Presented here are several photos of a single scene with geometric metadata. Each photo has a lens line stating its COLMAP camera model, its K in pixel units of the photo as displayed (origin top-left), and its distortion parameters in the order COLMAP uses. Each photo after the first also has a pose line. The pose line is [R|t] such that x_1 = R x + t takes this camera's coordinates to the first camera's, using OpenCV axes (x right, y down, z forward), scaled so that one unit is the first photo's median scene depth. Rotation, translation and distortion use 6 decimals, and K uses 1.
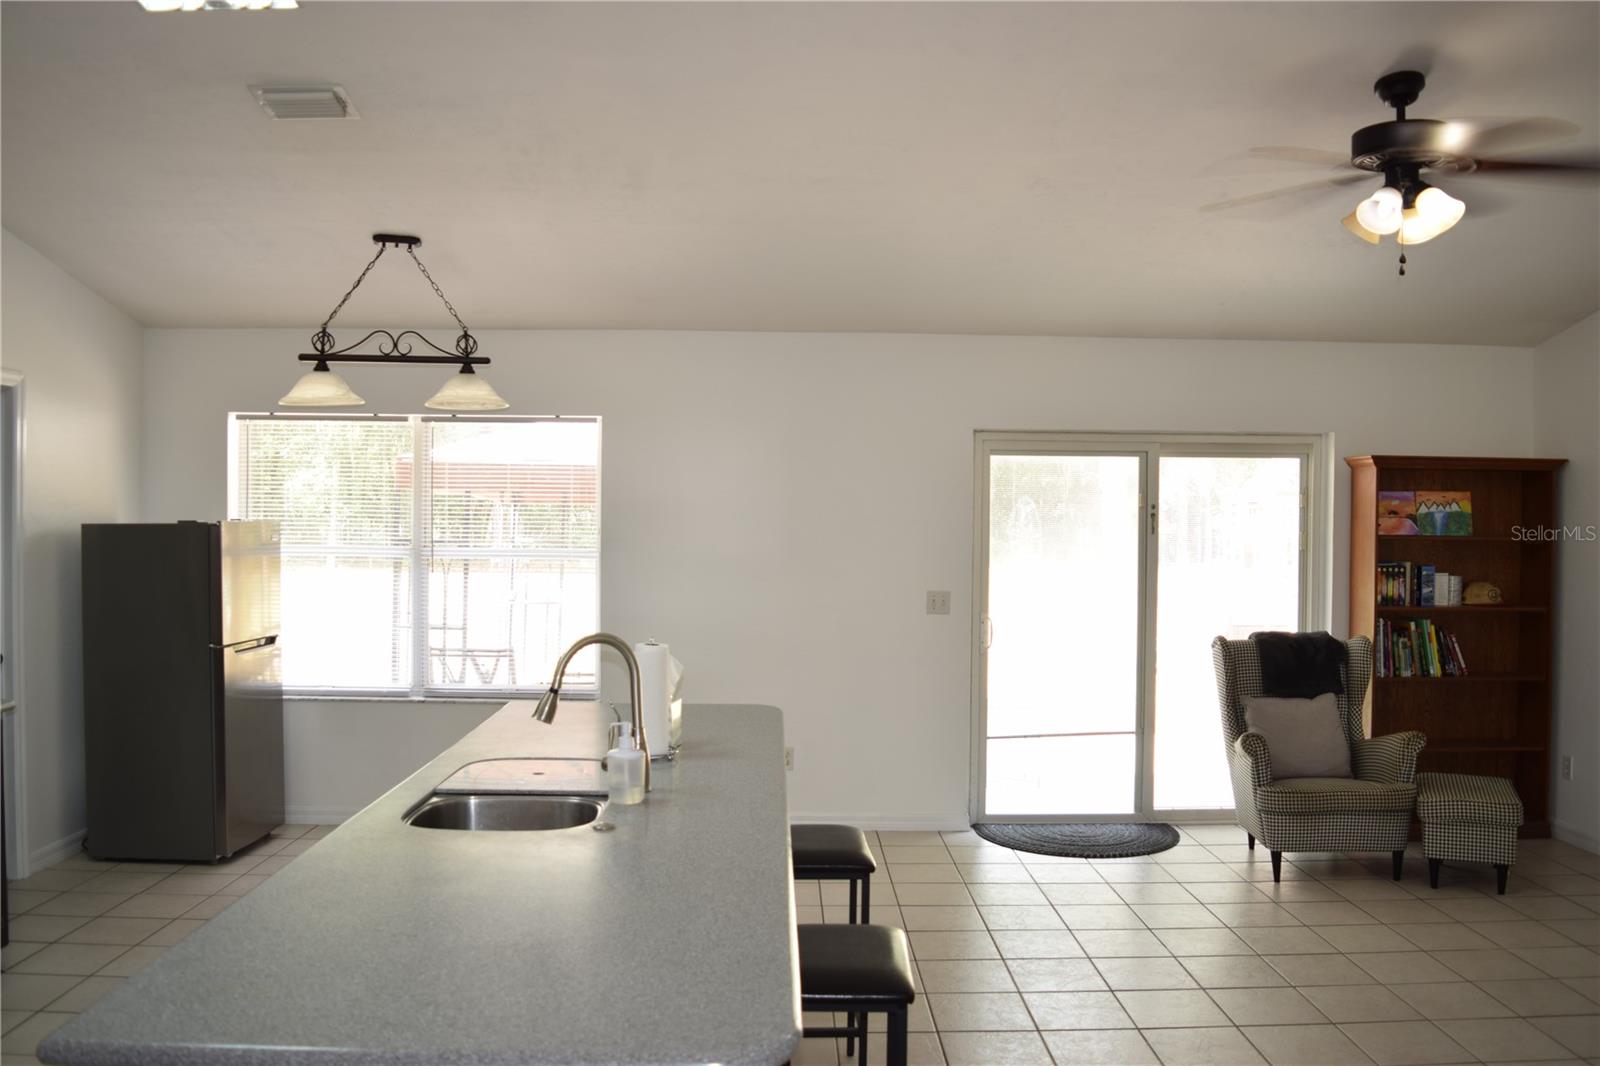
lens RADIAL K [[1259.0, 0, 800.0], [0, 1259.0, 533.0], [0, 0, 1]] dist [-0.073290, 0.000884]
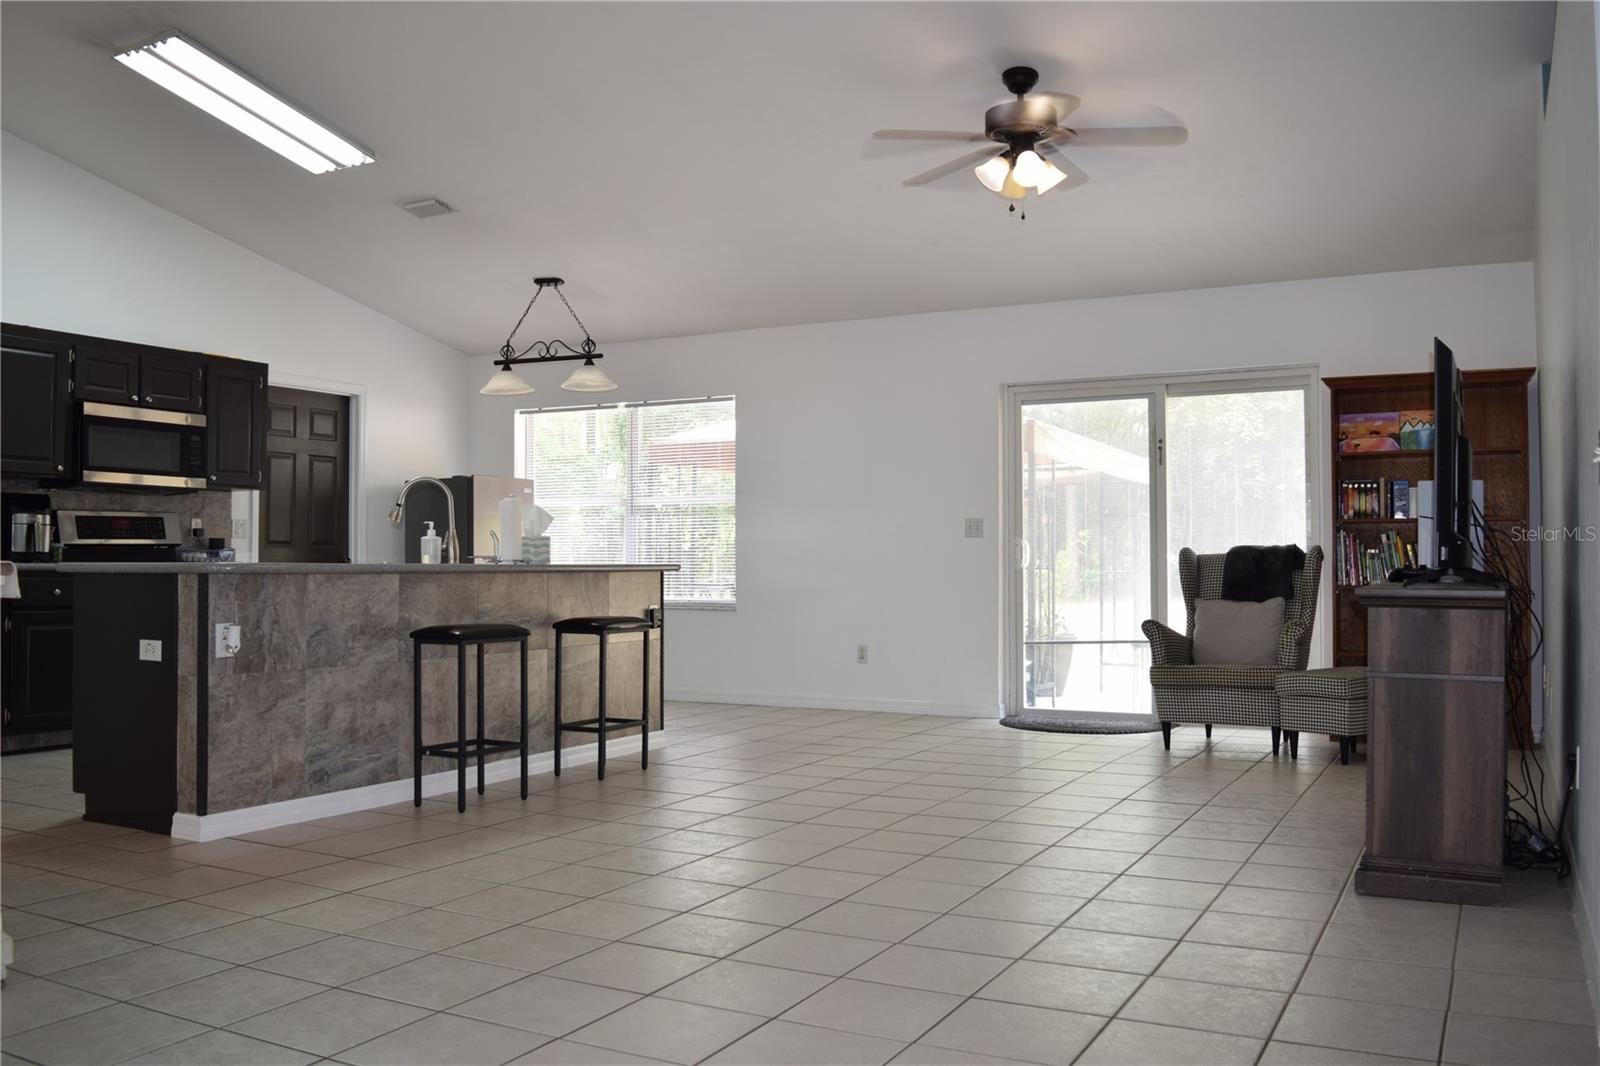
lens RADIAL K [[1334.7, 0, 800.0], [0, 1334.7, 533.0], [0, 0, 1]] dist [-0.081510, 0.000529]
pose [[0.871999, -0.021638, -0.489030, 0.608318], [0.001685, 0.999149, -0.041206, 0.115857], [0.489505, 0.035108, 0.871293, -0.211143]]
